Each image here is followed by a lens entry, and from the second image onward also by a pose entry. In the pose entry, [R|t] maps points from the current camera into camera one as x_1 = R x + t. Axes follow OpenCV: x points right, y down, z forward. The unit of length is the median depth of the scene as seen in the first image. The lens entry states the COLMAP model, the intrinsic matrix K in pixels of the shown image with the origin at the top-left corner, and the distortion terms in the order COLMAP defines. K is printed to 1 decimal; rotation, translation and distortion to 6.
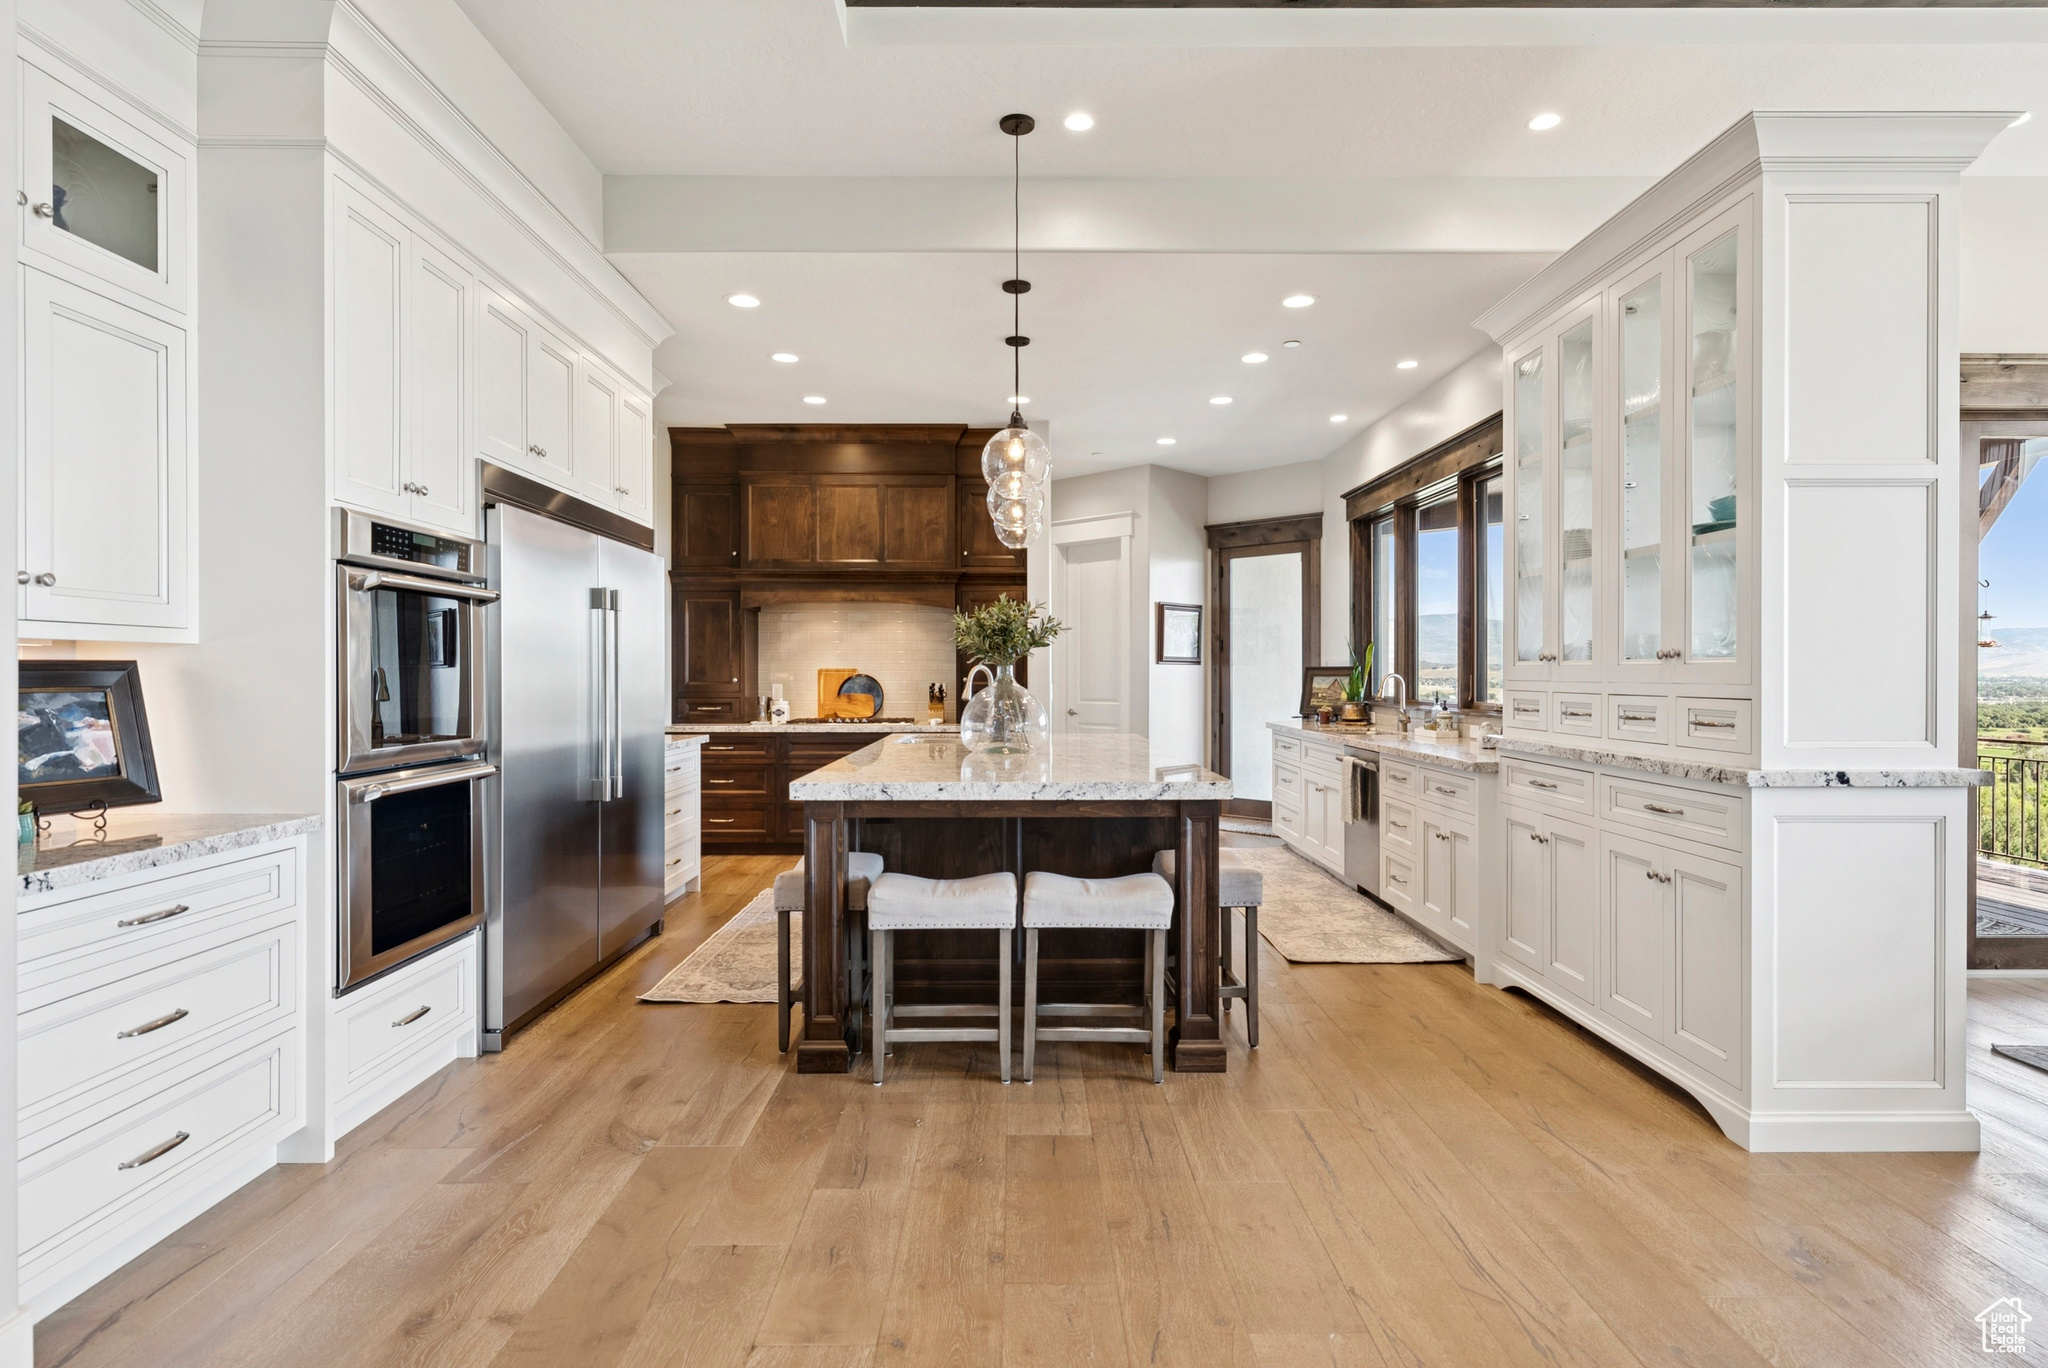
lens RADIAL K [[1053.6, 0, 1032.6], [0, 1053.6, 670.7], [0, 0, 1]] dist [0.003131, 0.000118]
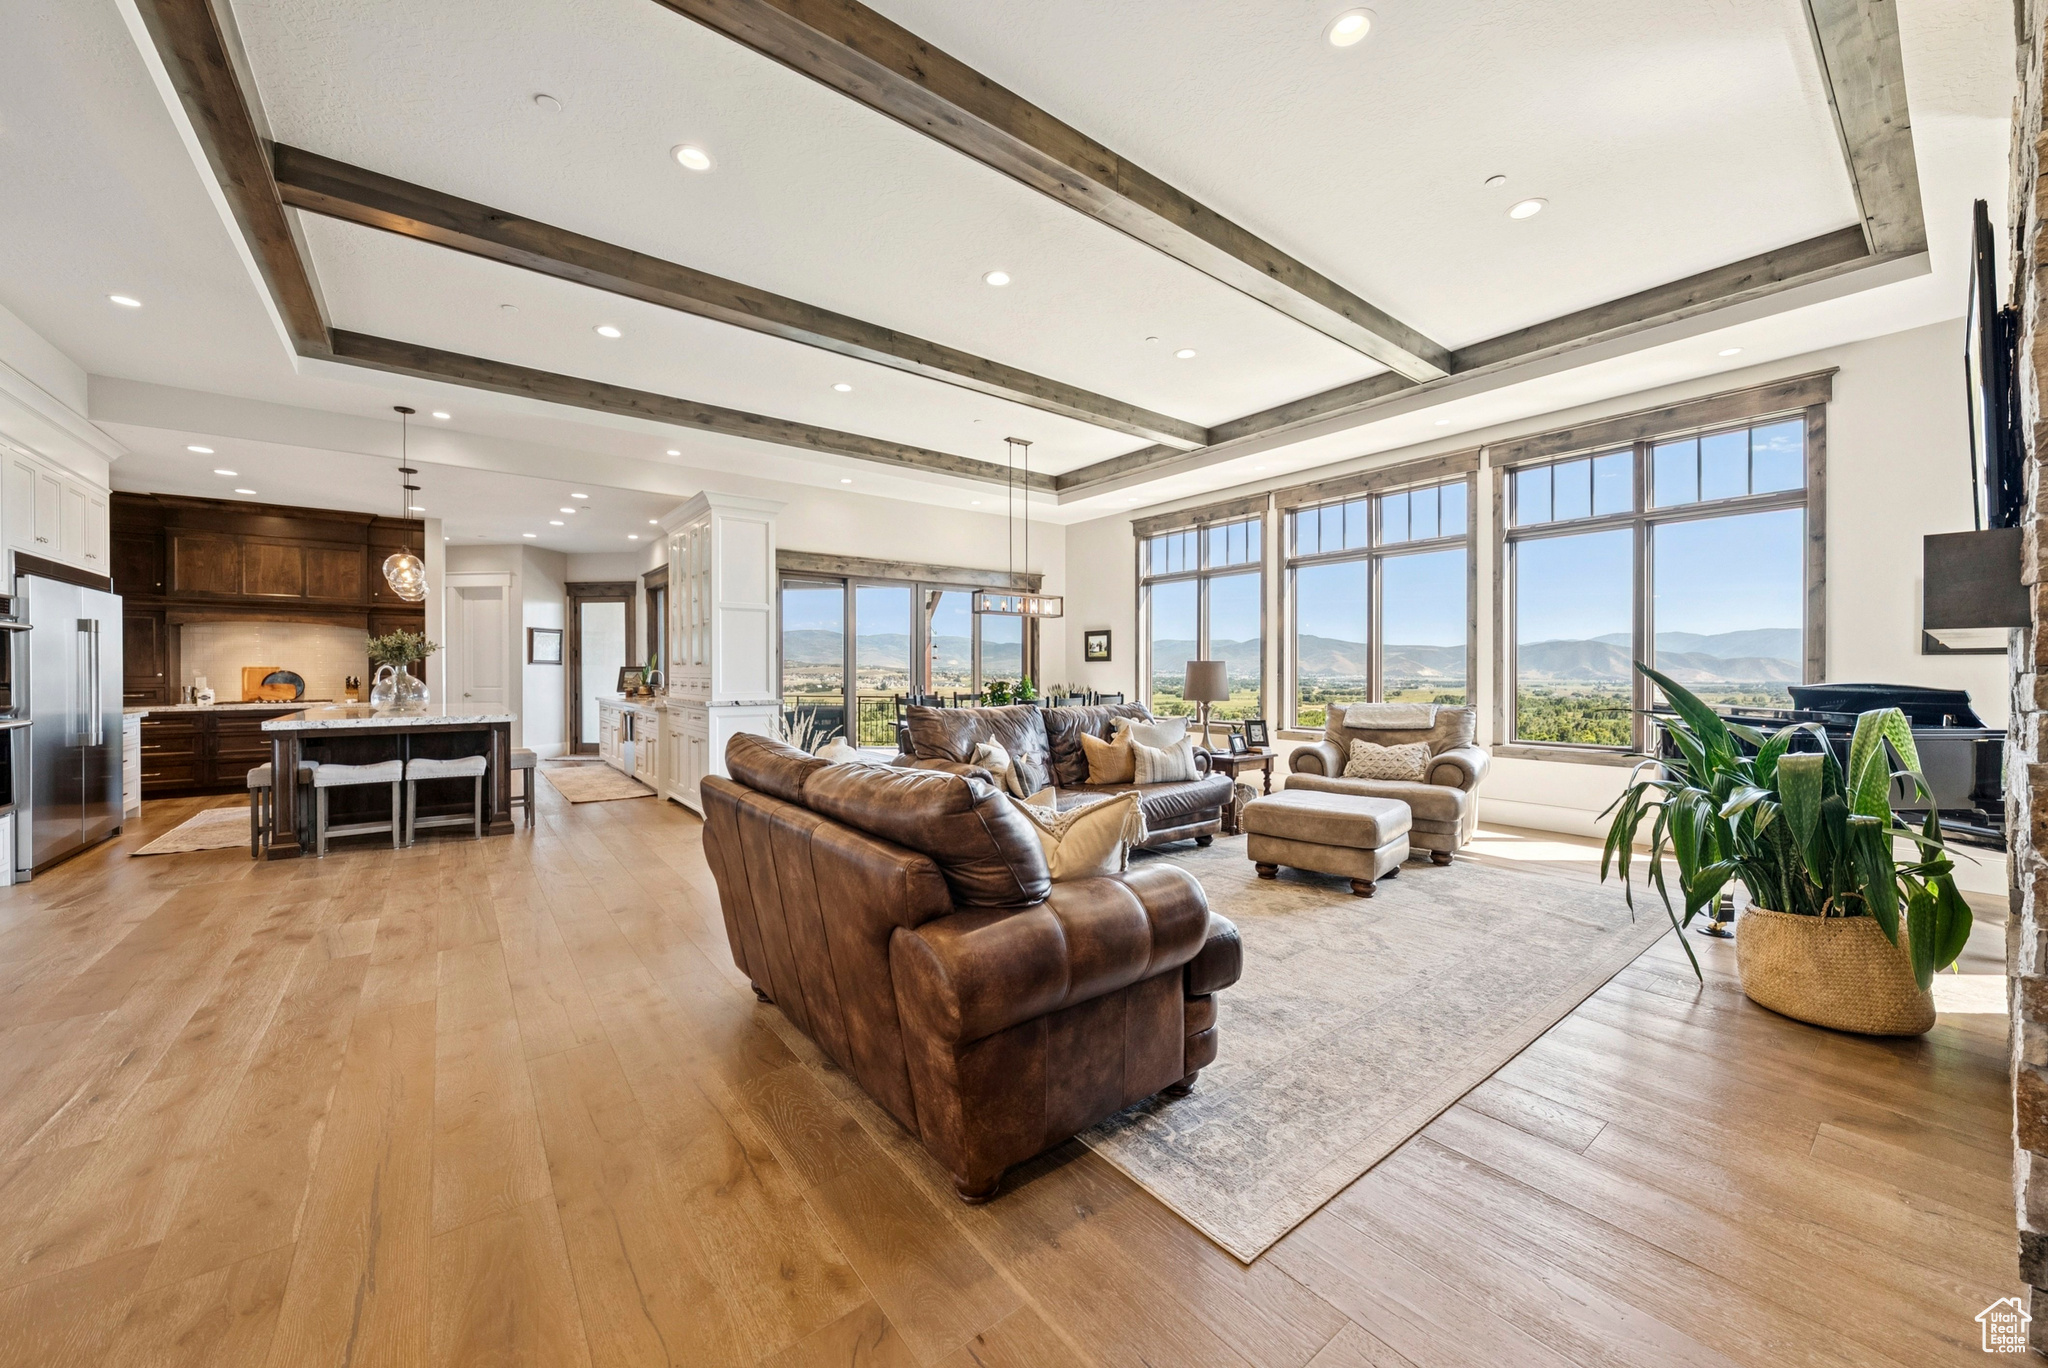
lens RADIAL K [[746.8, 0, 1023.6], [0, 746.8, 672.4], [0, 0, 1]] dist [-0.002728, 0.000509]
pose [[0.798171, -0.001594, 0.602429, 0.066824], [-0.001495, 0.999988, 0.004626, -0.001348], [-0.602429, -0.004593, 0.798159, -0.848934]]
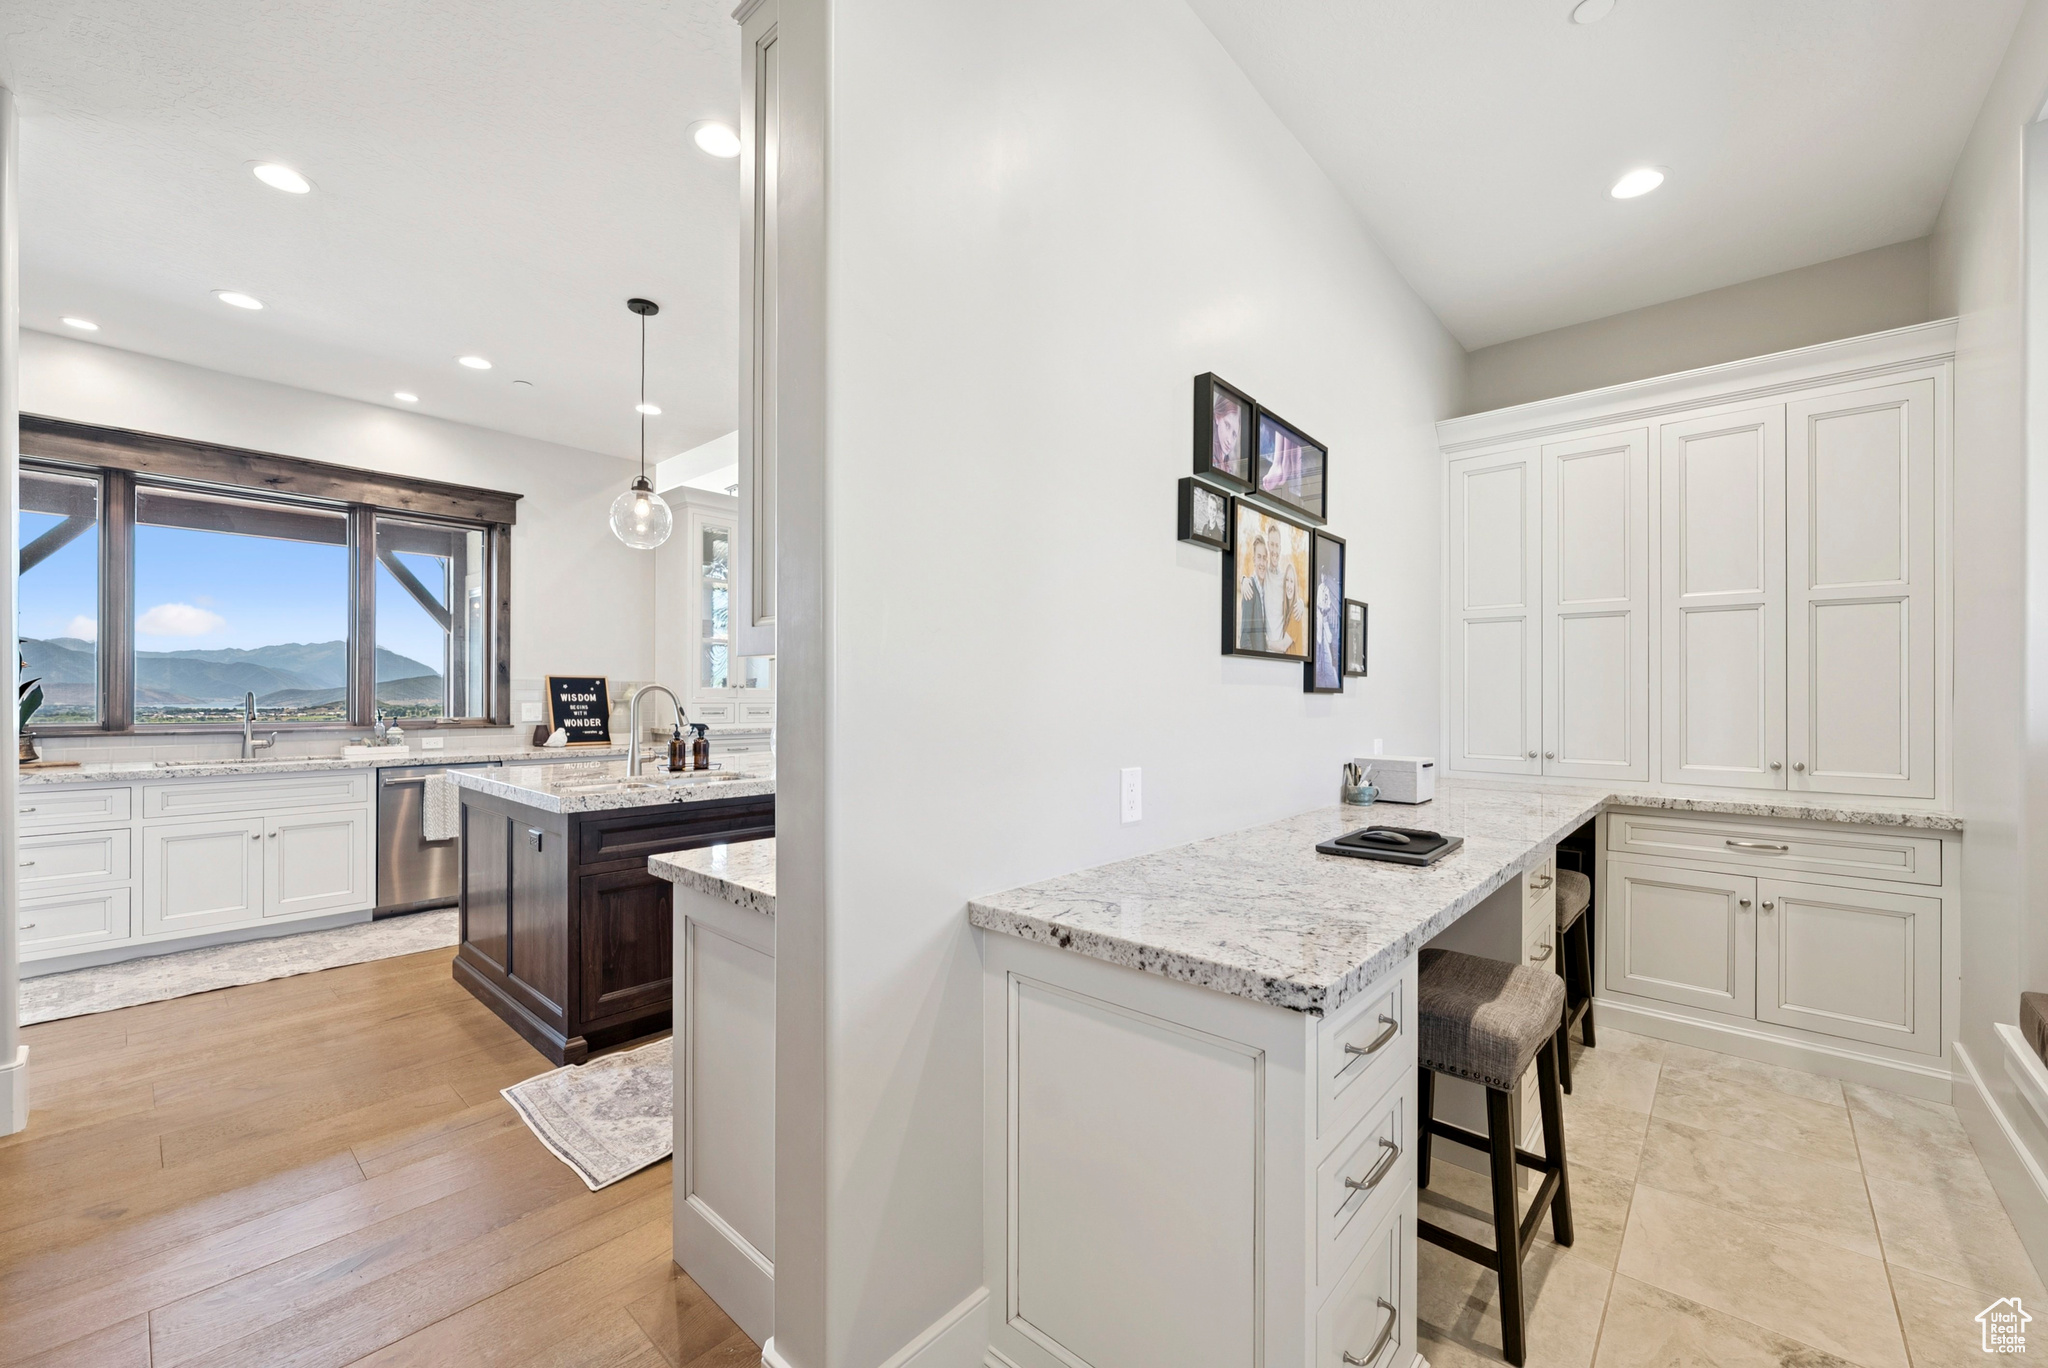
lens RADIAL K [[813.4, 0, 1021.6], [0, 813.4, 694.1], [0, 0, 1]] dist [-0.004409, 0.001021]
pose [[-0.732832, -0.003631, 0.680400, -0.883861], [-0.006557, 0.999977, -0.001726, 0.001184], [-0.680378, -0.005726, -0.732839, 1.627525]]
